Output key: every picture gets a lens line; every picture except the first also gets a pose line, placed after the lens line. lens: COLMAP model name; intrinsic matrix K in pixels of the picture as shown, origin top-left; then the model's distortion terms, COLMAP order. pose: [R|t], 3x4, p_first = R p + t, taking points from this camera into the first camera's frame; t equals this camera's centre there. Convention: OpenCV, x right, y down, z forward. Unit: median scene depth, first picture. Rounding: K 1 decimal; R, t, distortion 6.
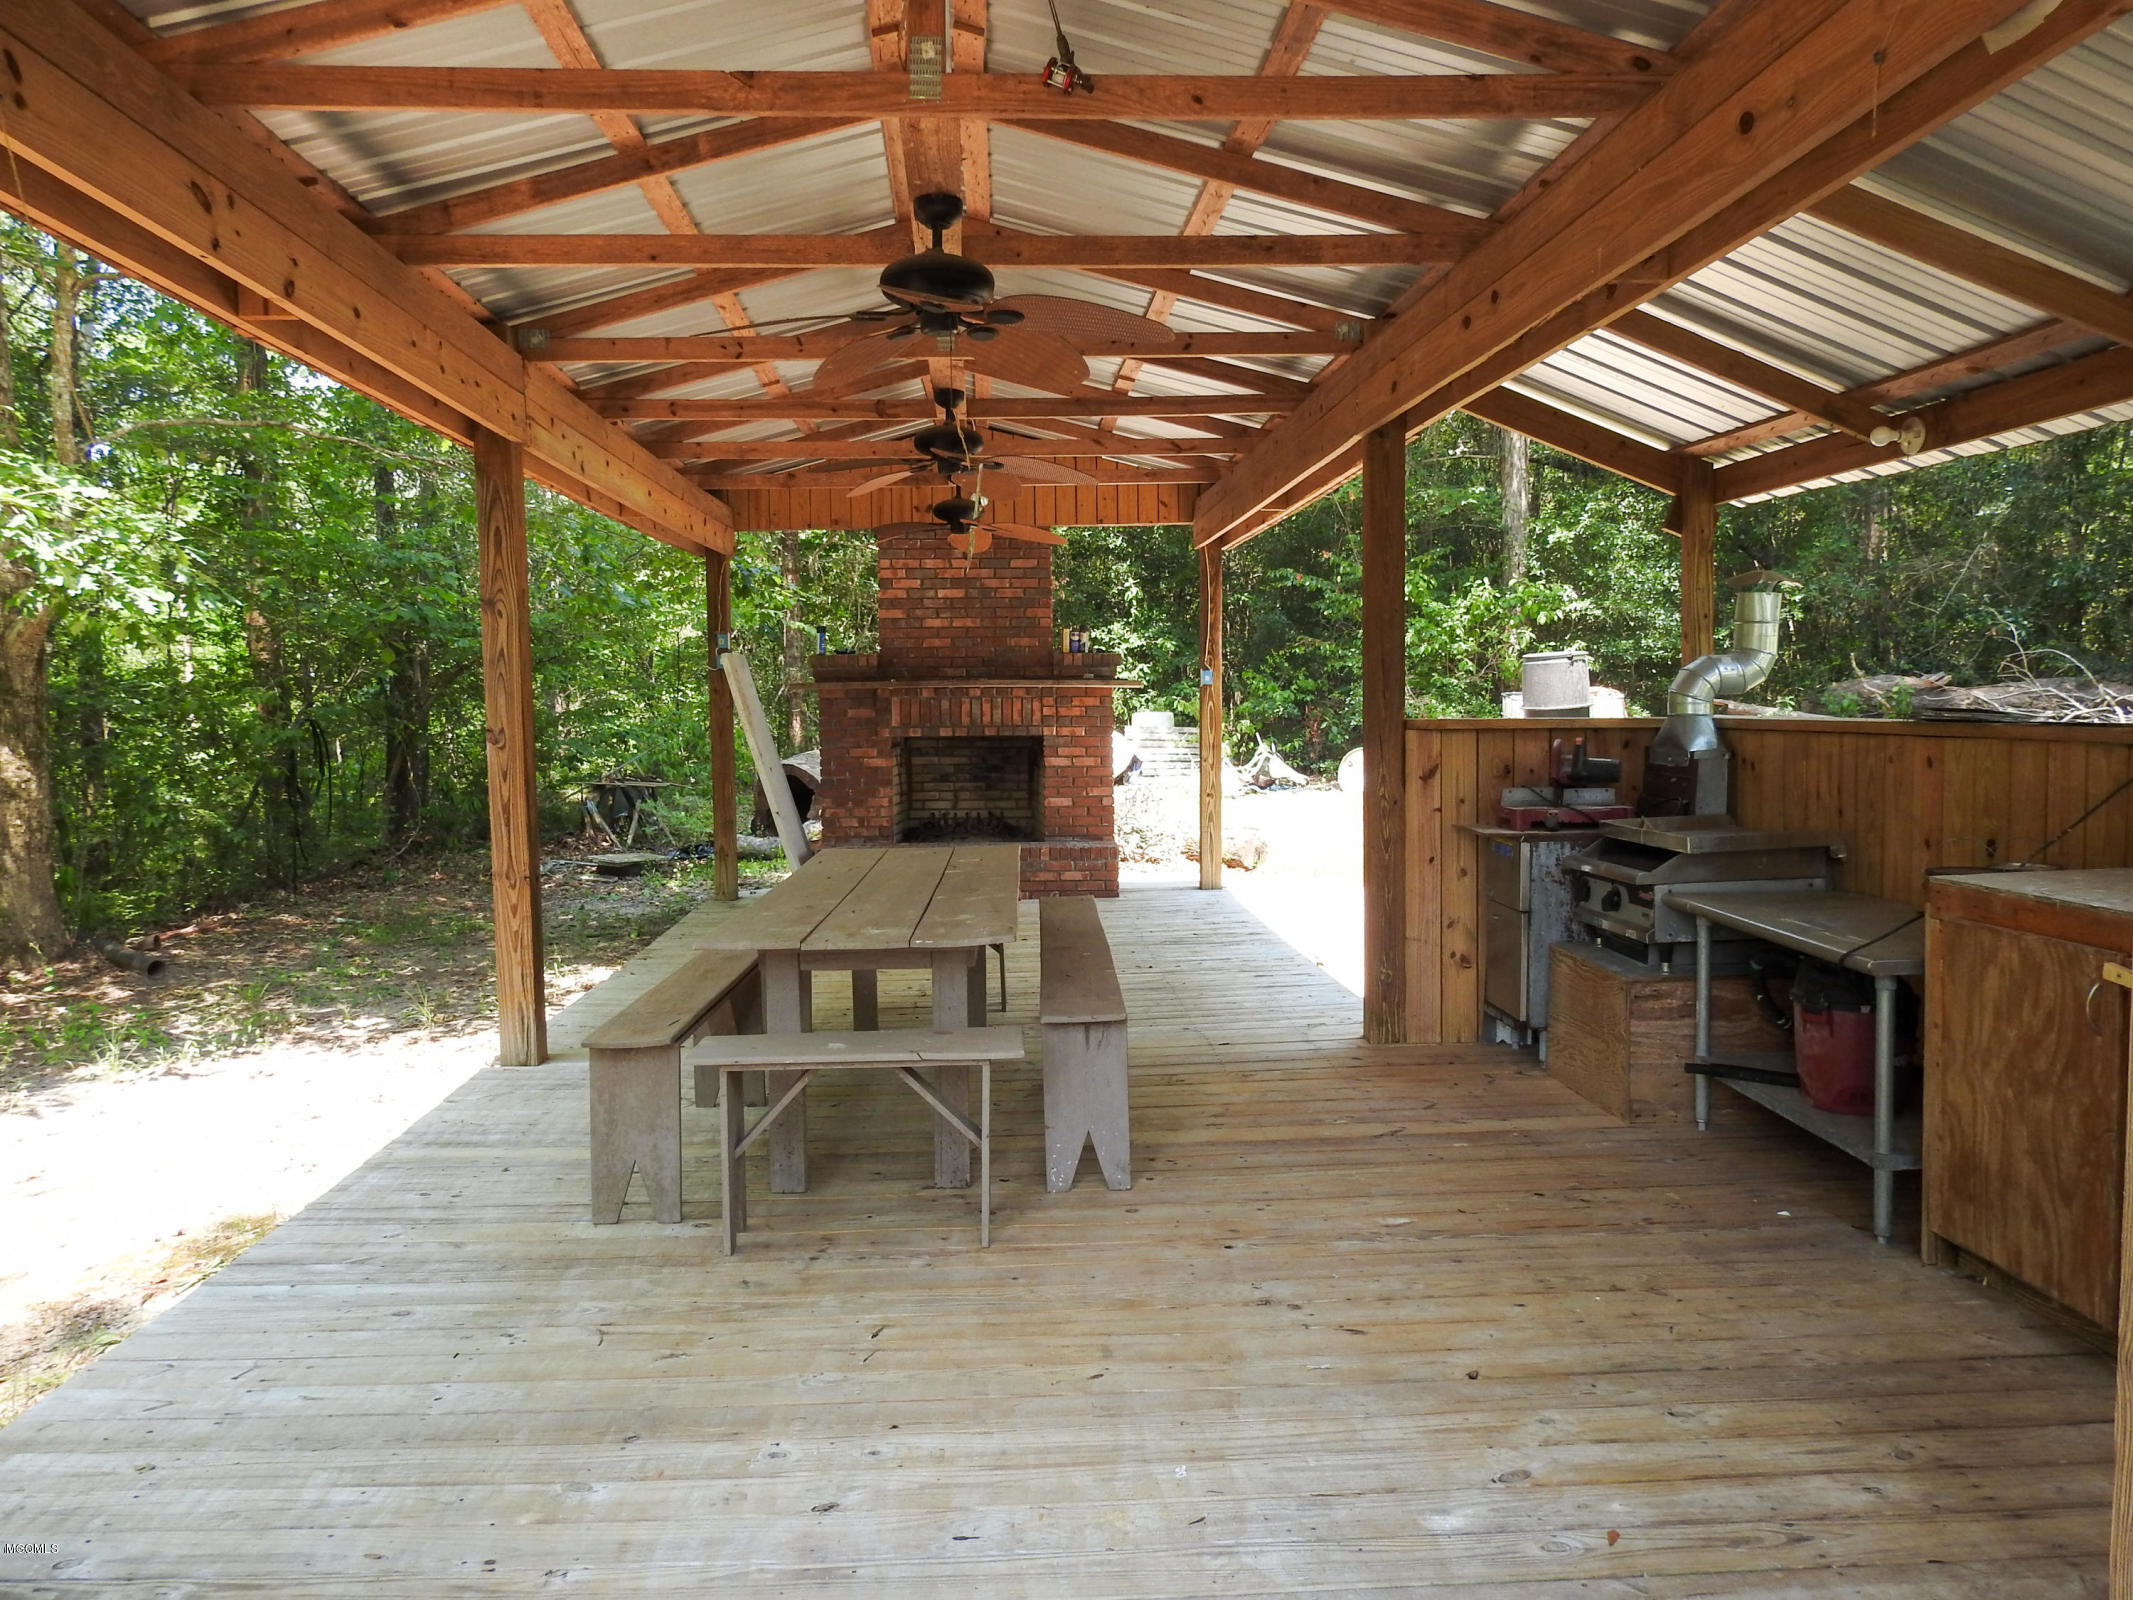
lens RADIAL K [[1517.8, 0, 1063.8], [0, 1517.8, 799.3], [0, 0, 1]] dist [0.046335, 0.003315]
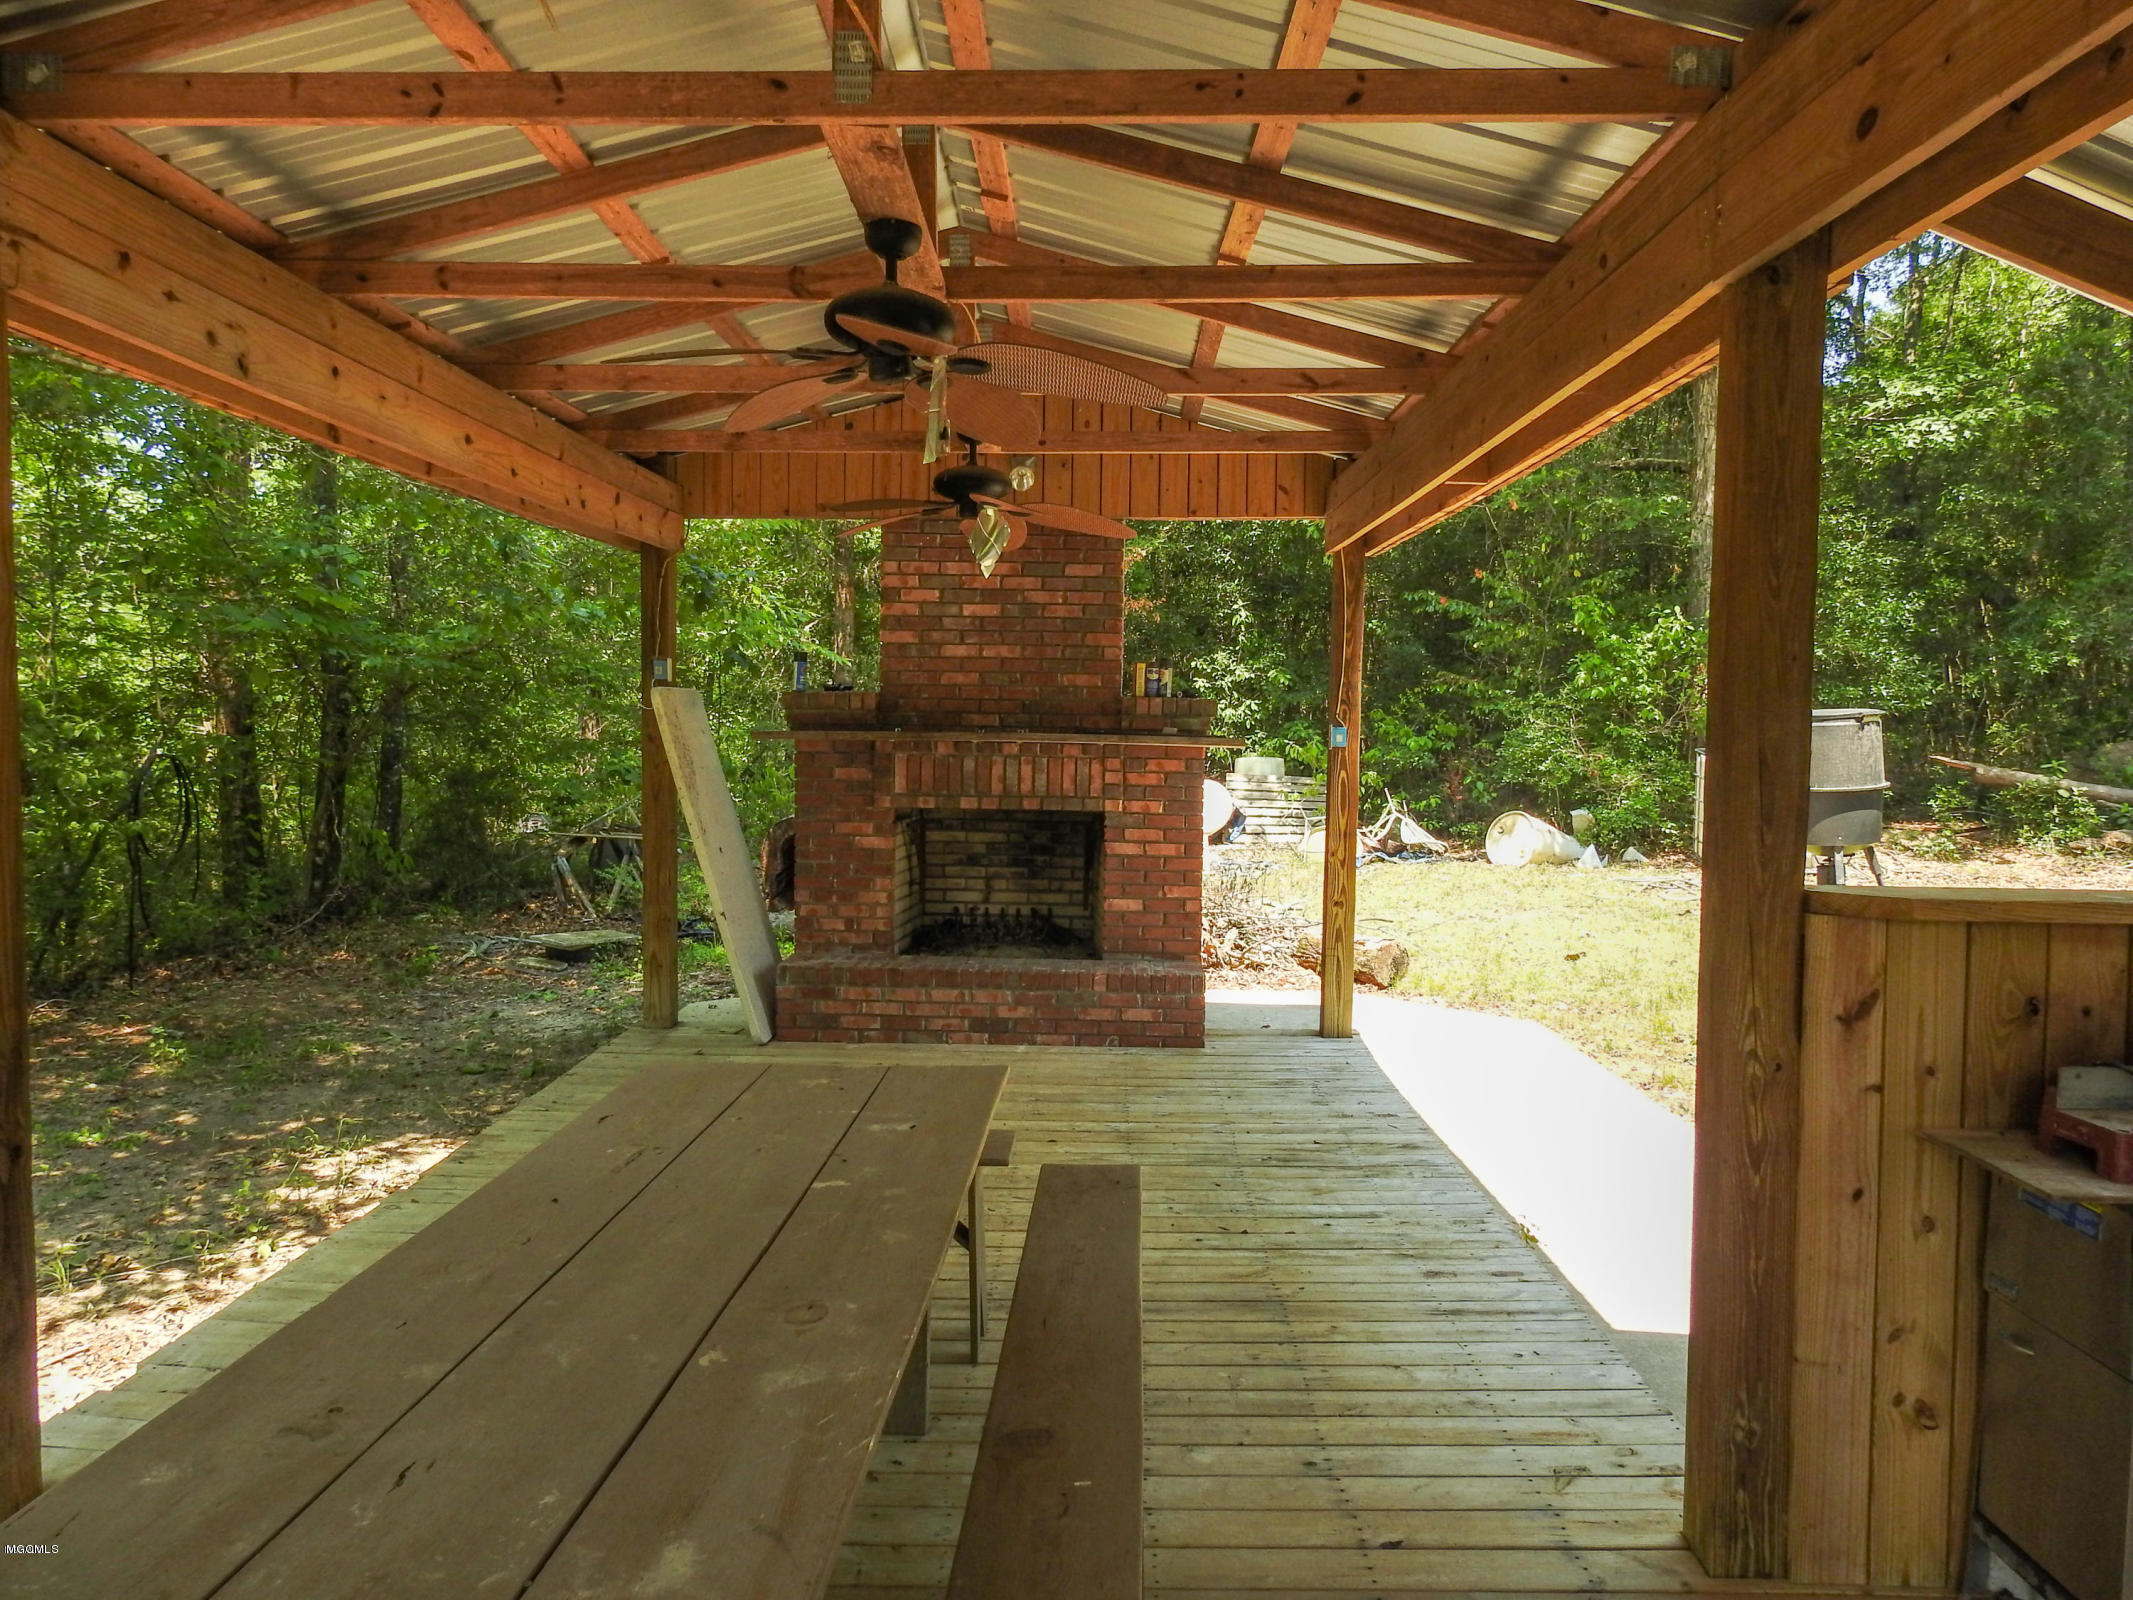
lens RADIAL K [[1517.8, 0, 1067.3], [0, 1517.8, 802.5], [0, 0, 1]] dist [0.046335, 0.003315]
pose [[0.997355, 0.028150, -0.067006, 0.016587], [-0.029002, 0.999510, -0.011779, -0.037120], [0.066642, 0.013691, 0.997683, 0.285050]]
